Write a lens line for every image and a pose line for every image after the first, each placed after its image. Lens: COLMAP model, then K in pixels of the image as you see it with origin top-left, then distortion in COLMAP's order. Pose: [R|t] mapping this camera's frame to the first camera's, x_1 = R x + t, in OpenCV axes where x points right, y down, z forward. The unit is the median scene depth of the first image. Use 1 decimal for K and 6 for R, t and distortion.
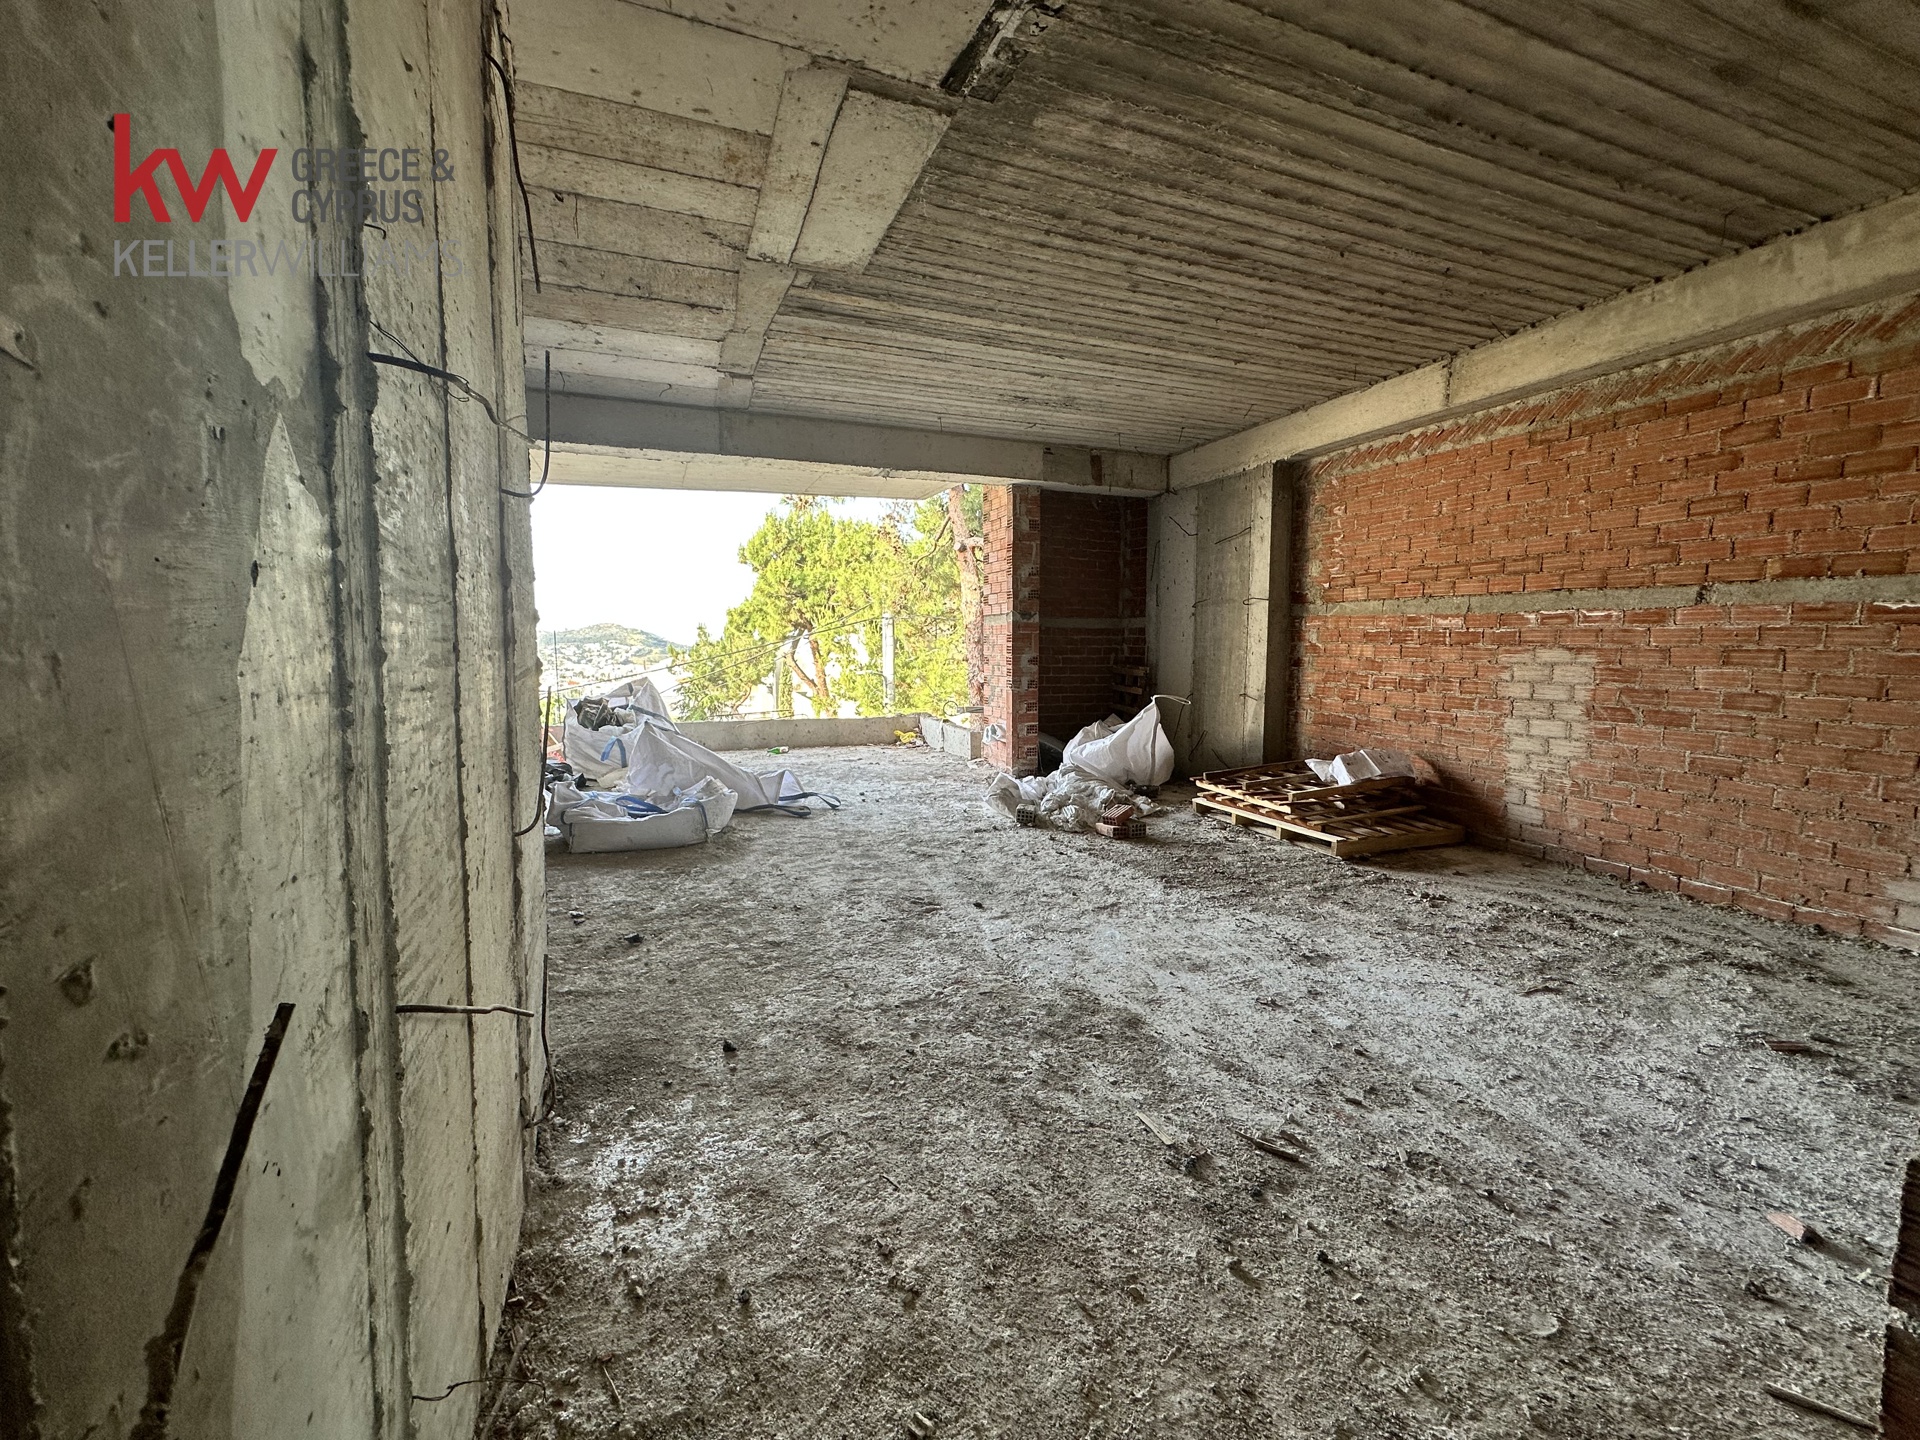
lens RADIAL K [[769.5, 0, 953.2], [0, 769.5, 712.9], [0, 0, 1]] dist [-0.001743, 0.000127]
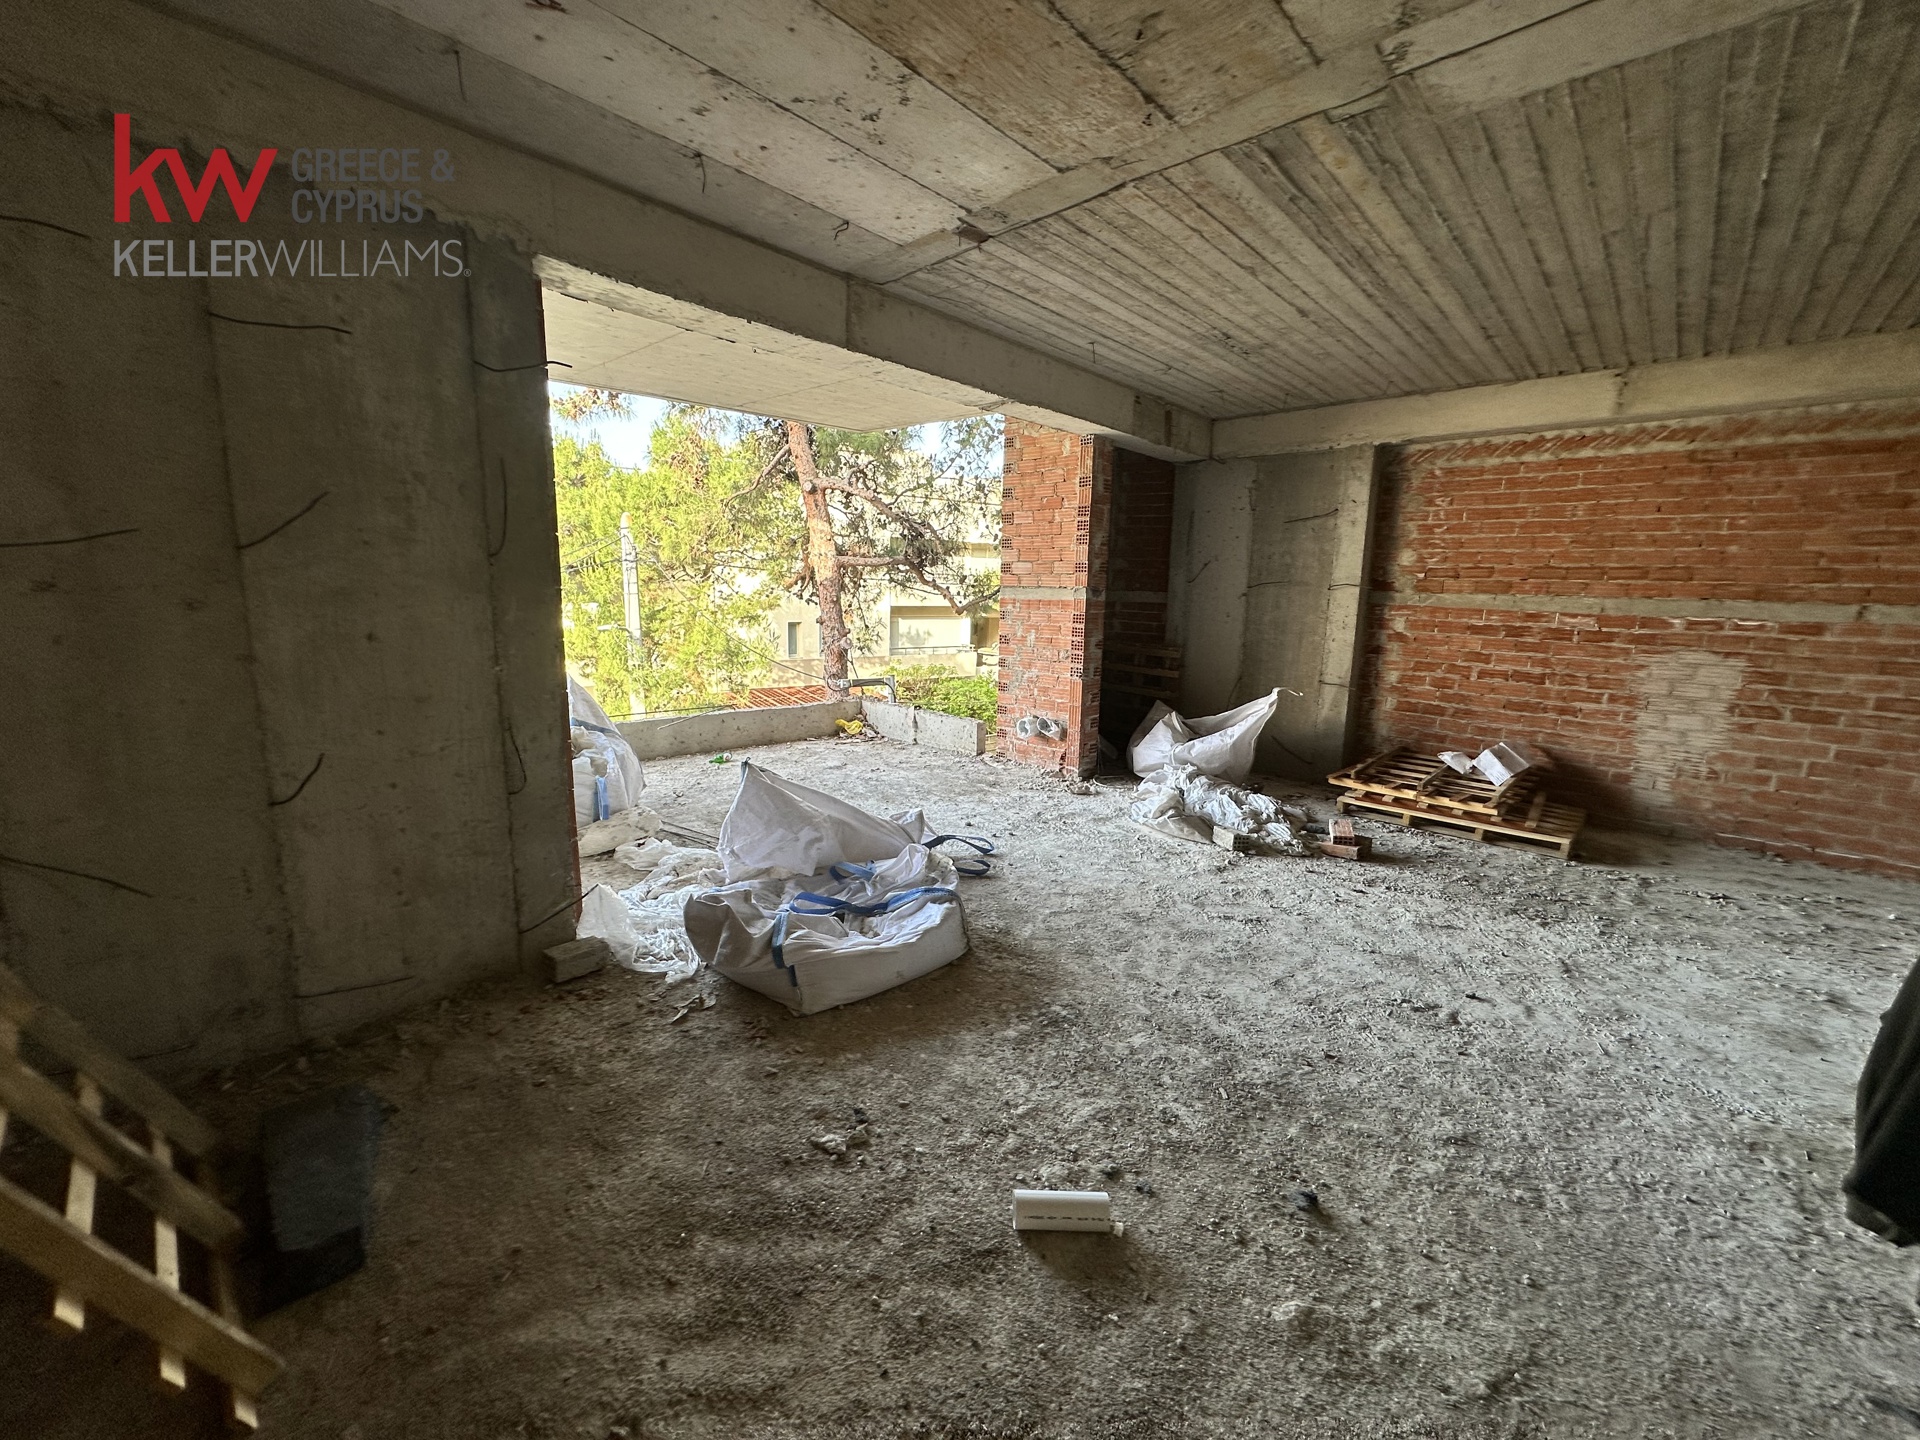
lens RADIAL K [[769.5, 0, 958.2], [0, 769.5, 713.8], [0, 0, 1]] dist [-0.001743, 0.000127]
pose [[0.900491, -0.050095, 0.431979, -0.648360], [0.016458, 0.996557, 0.081259, -0.097832], [-0.434563, -0.066064, 0.898215, 0.440387]]
